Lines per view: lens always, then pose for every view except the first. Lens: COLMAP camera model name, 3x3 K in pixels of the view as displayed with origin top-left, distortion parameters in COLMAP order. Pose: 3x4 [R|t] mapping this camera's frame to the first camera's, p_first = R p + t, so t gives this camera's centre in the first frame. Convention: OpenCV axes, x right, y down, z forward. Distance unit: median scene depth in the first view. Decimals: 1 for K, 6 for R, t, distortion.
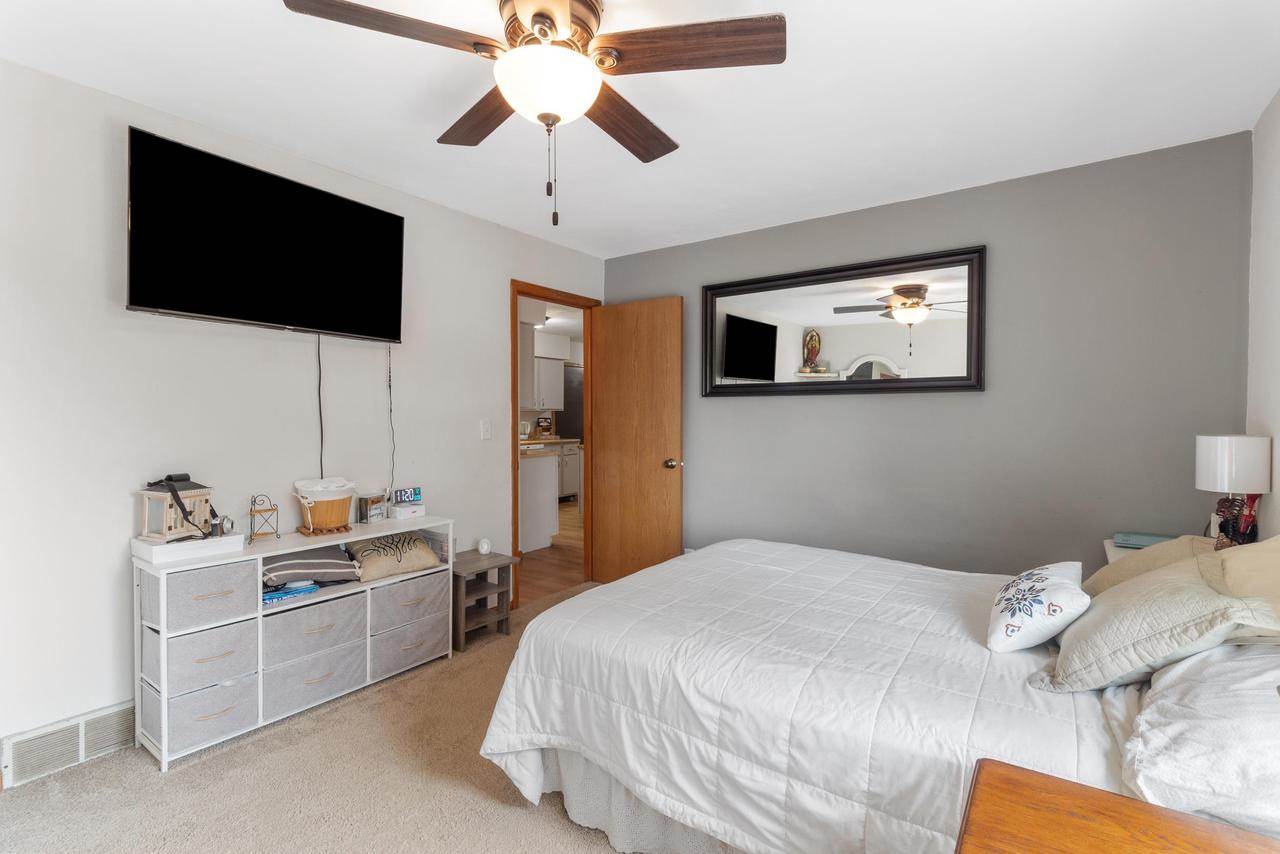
lens RADIAL K [[599.0, 0, 639.9], [0, 599.0, 420.1], [0, 0, 1]] dist [0.000603, 0.000204]
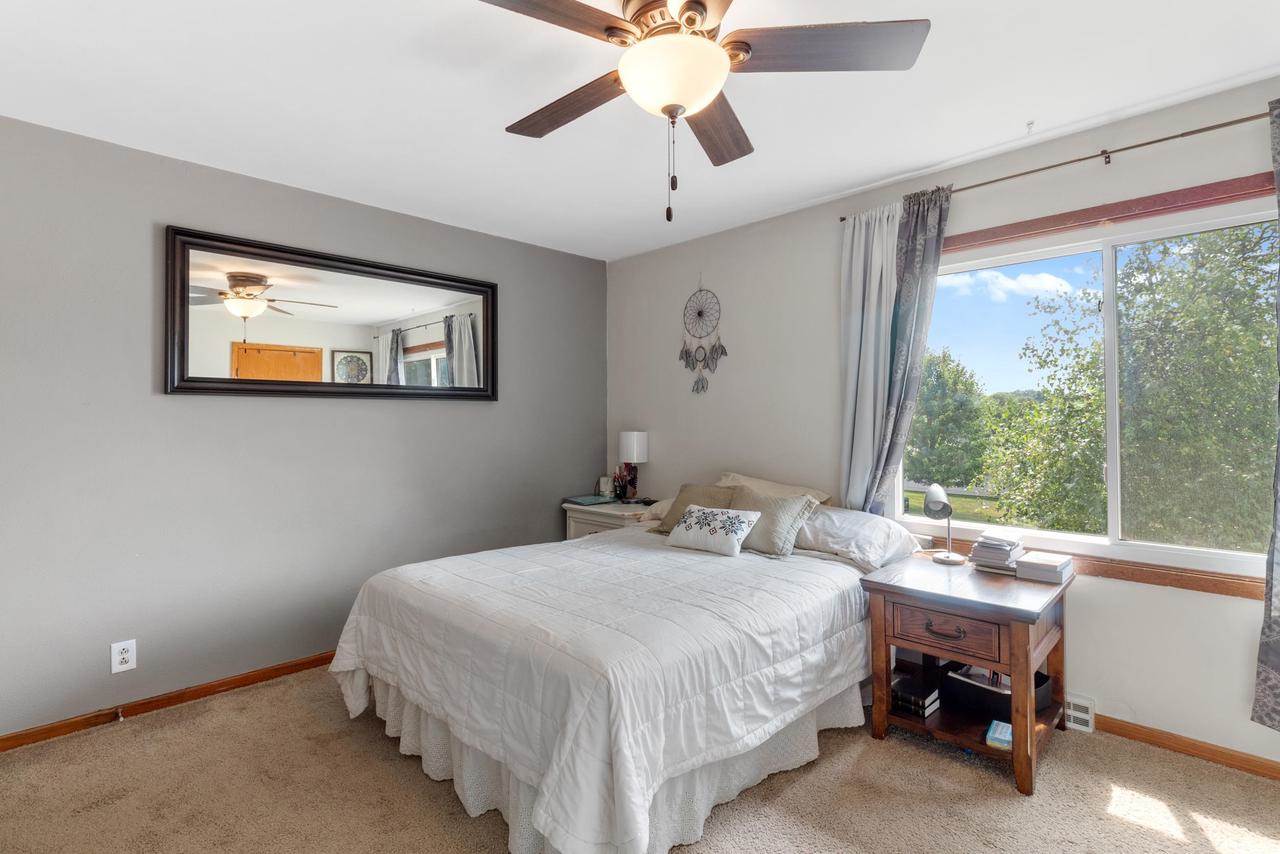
lens RADIAL K [[597.7, 0, 637.7], [0, 597.7, 403.1], [0, 0, 1]] dist [0.021412, 0.000077]
pose [[0.172059, 0.023116, 0.984815, -1.185169], [0.009188, 0.999643, -0.025069, -0.017007], [-0.985044, 0.013362, 0.171786, 0.978082]]
